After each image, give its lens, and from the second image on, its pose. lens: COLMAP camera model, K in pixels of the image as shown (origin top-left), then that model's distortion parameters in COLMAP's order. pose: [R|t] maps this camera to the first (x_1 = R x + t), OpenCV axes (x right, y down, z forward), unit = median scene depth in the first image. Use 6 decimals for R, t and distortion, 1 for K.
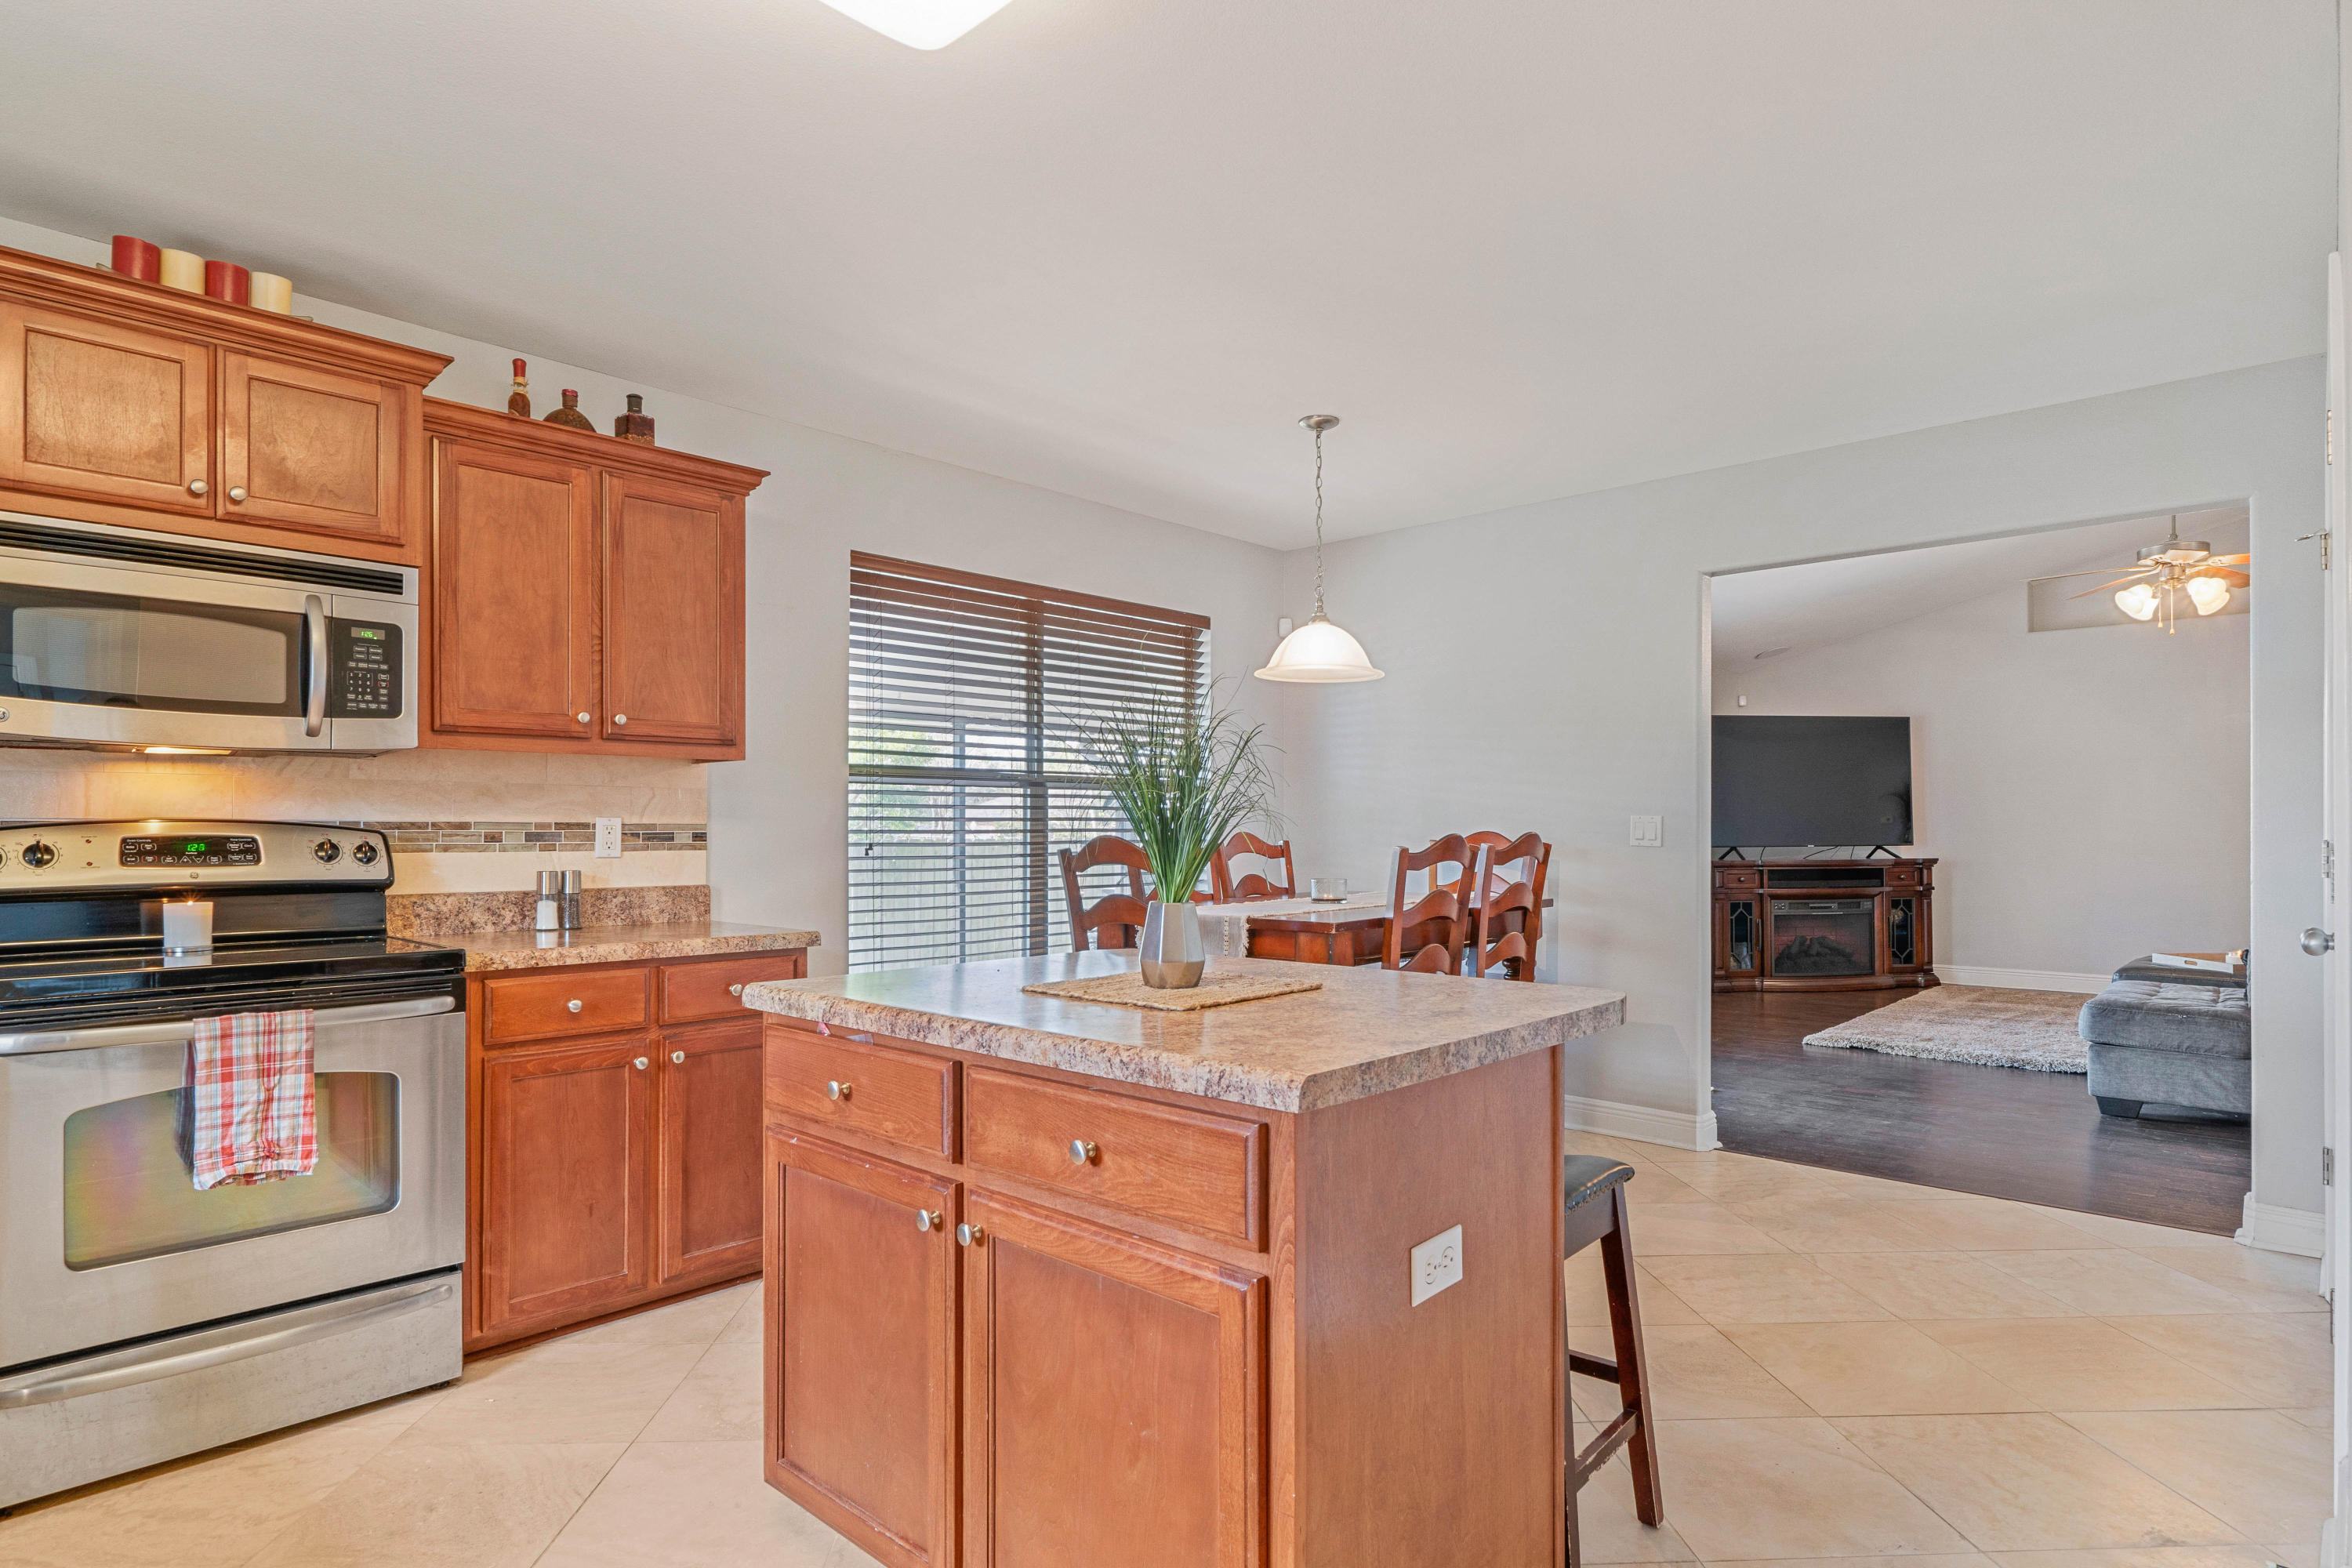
lens RADIAL K [[1261.2, 0, 1157.7], [0, 1261.2, 825.7], [0, 0, 1]] dist [-0.006676, 0.000904]
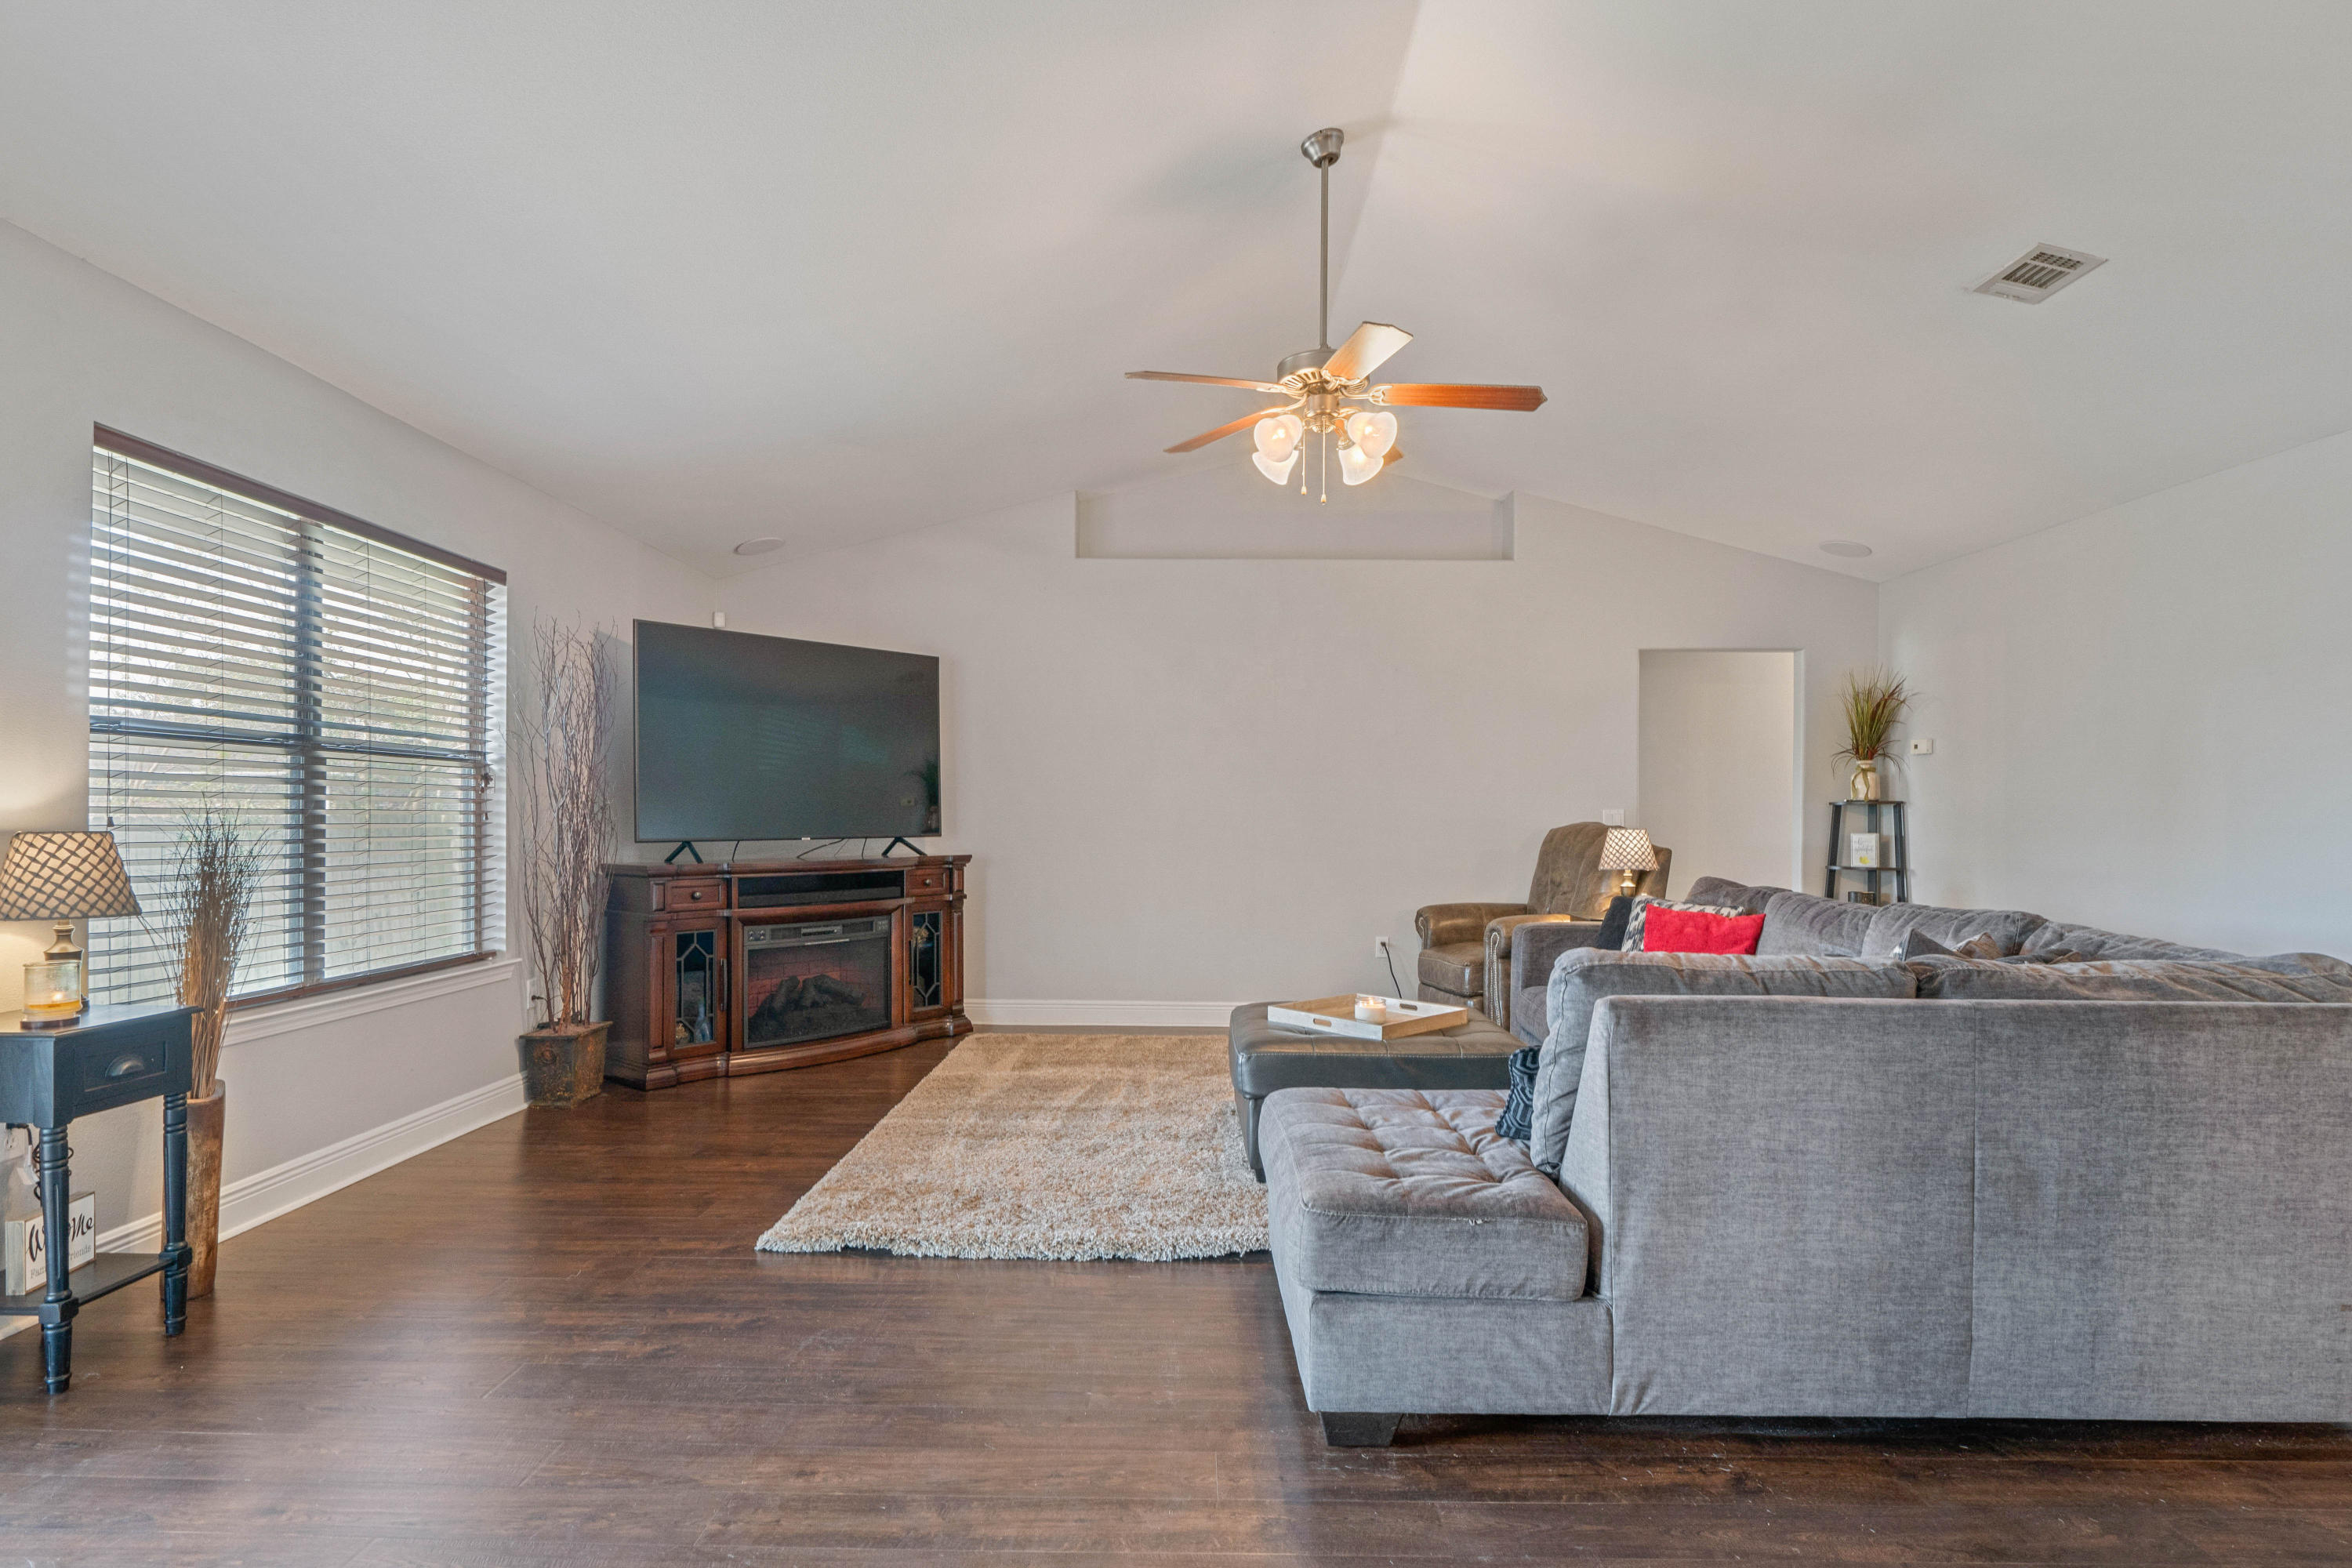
lens RADIAL K [[1261.2, 0, 1183.9], [0, 1261.2, 809.0], [0, 0, 1]] dist [-0.006676, 0.000904]
pose [[0.737205, 0.006788, 0.675635, 0.225941], [-0.007377, 0.999971, -0.001997, 0.000325], [-0.675629, -0.003512, 0.737234, 0.392502]]
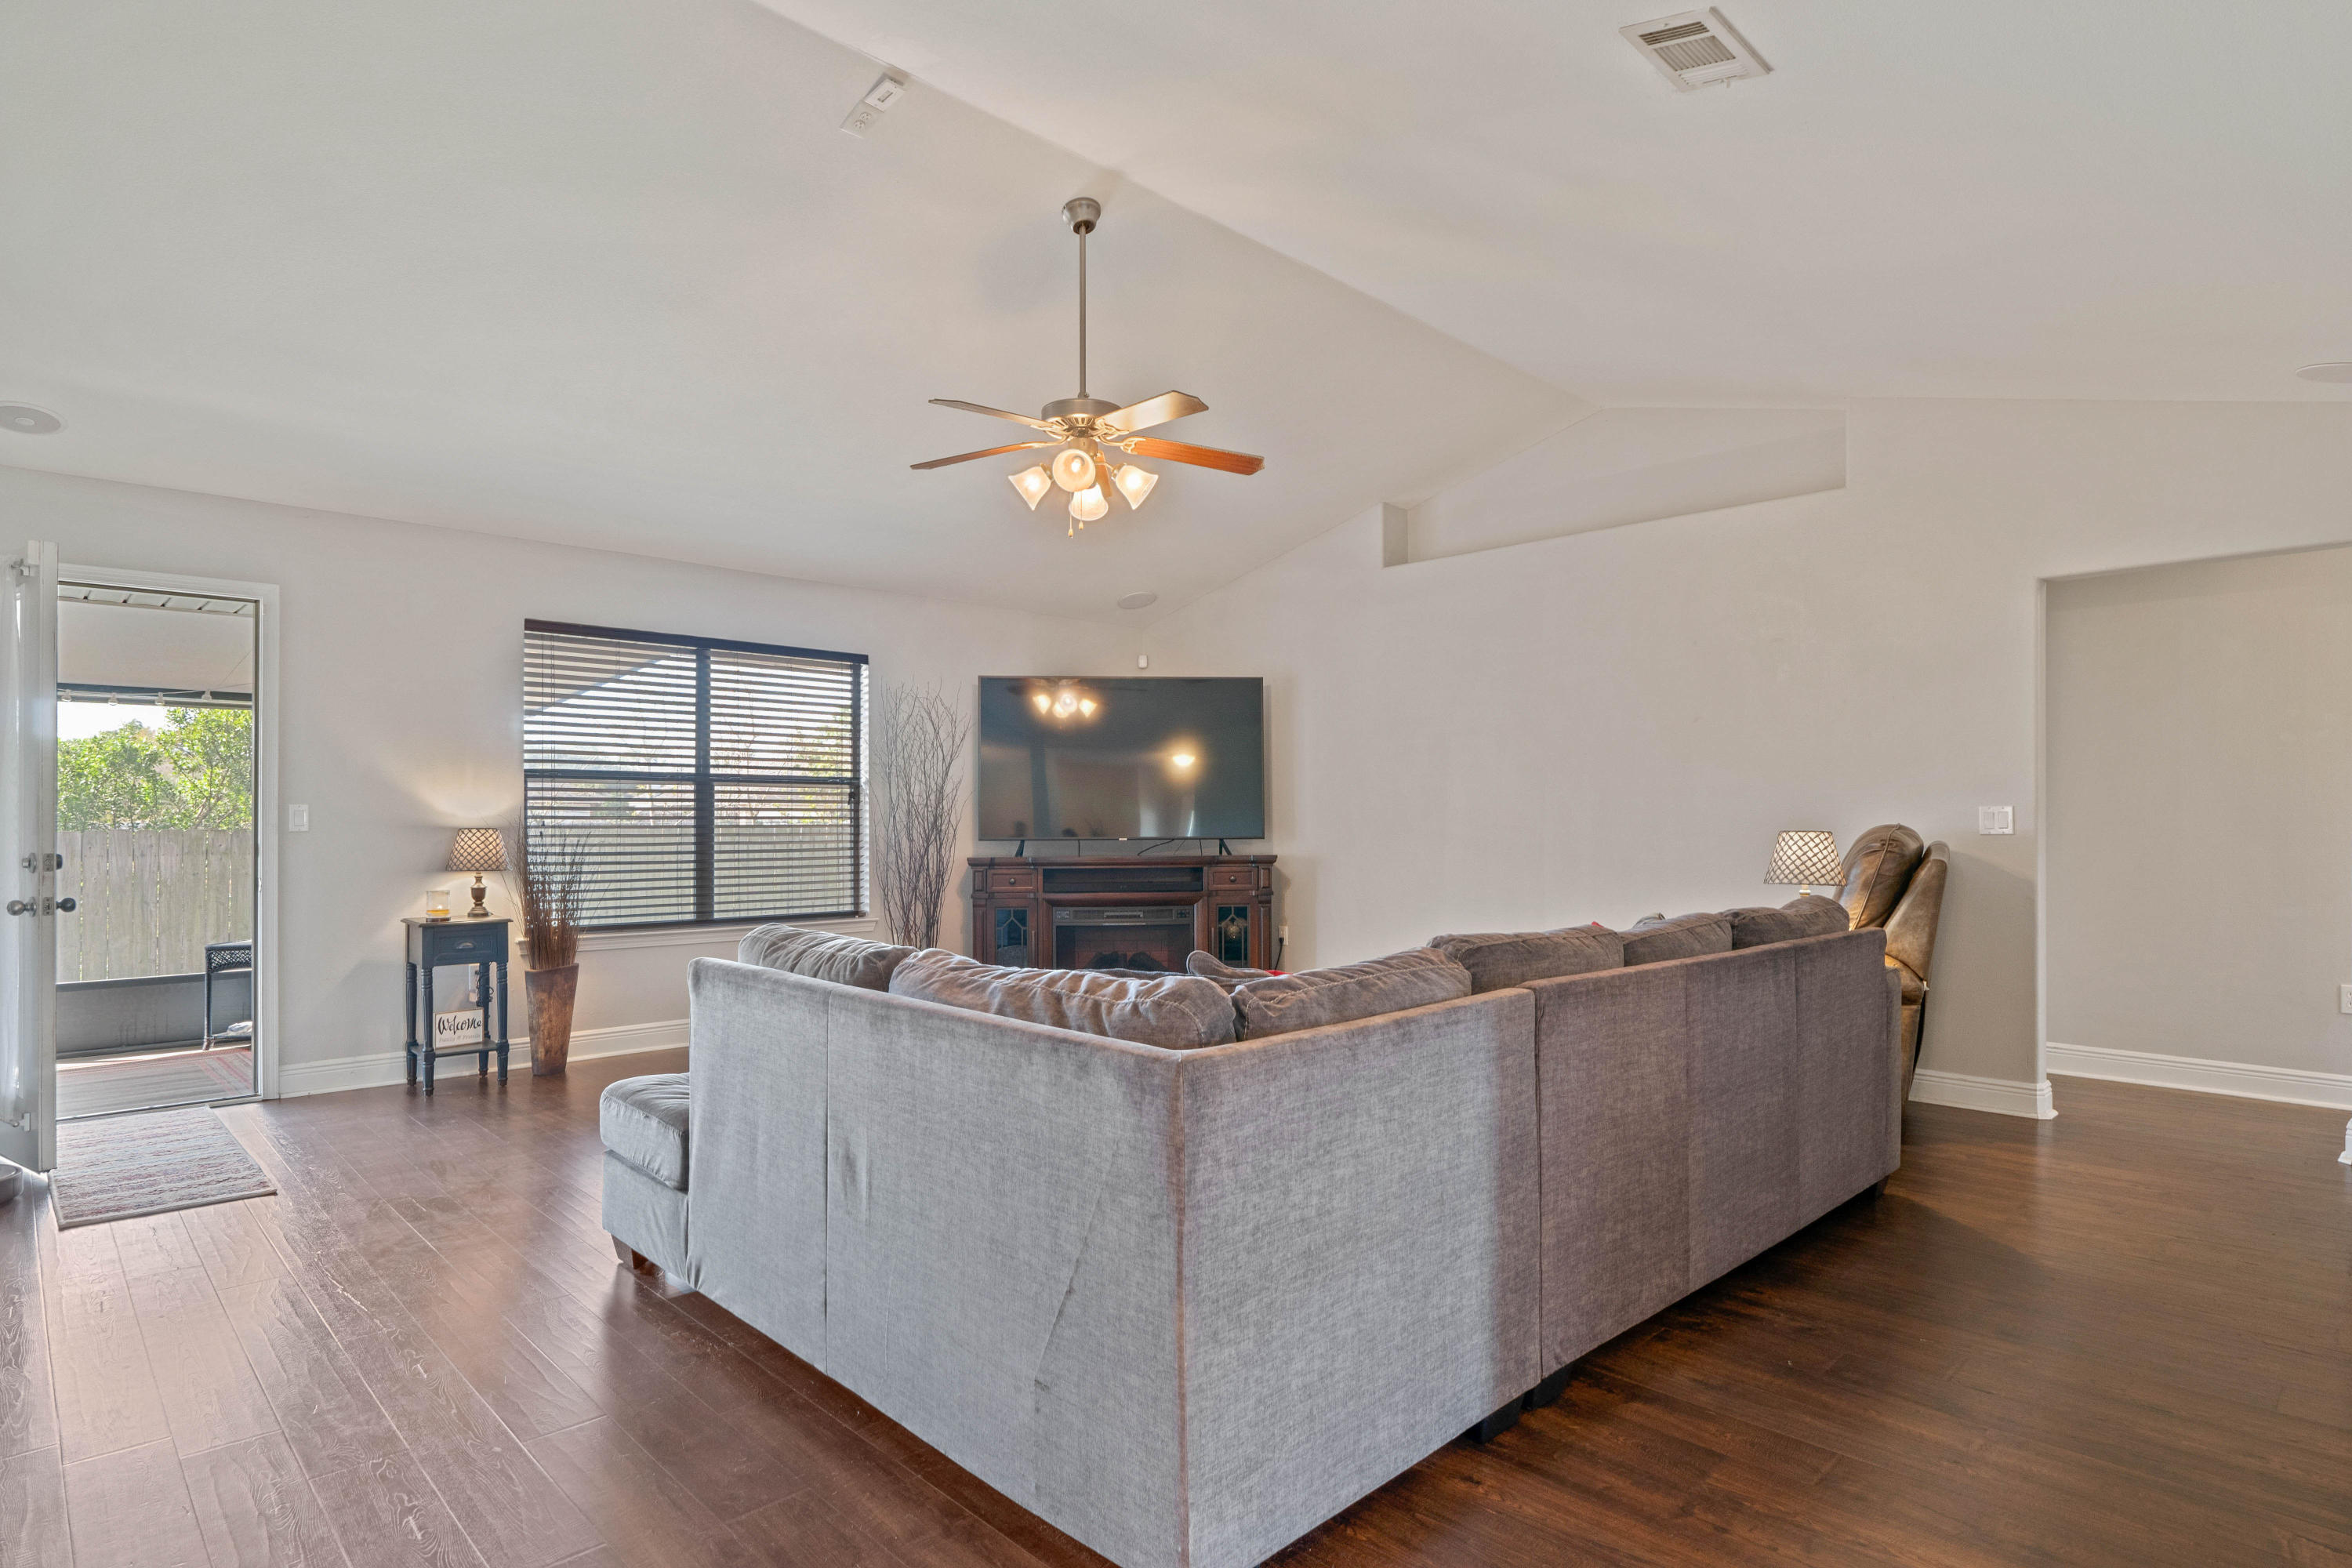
lens RADIAL K [[1261.2, 0, 1160.0], [0, 1261.2, 817.6], [0, 0, 1]] dist [-0.006676, 0.000904]
pose [[0.997831, -0.000477, -0.065823, 0.605266], [0.000629, 0.999997, 0.002277, 0.000759], [0.065821, -0.002313, 0.997829, 0.205739]]
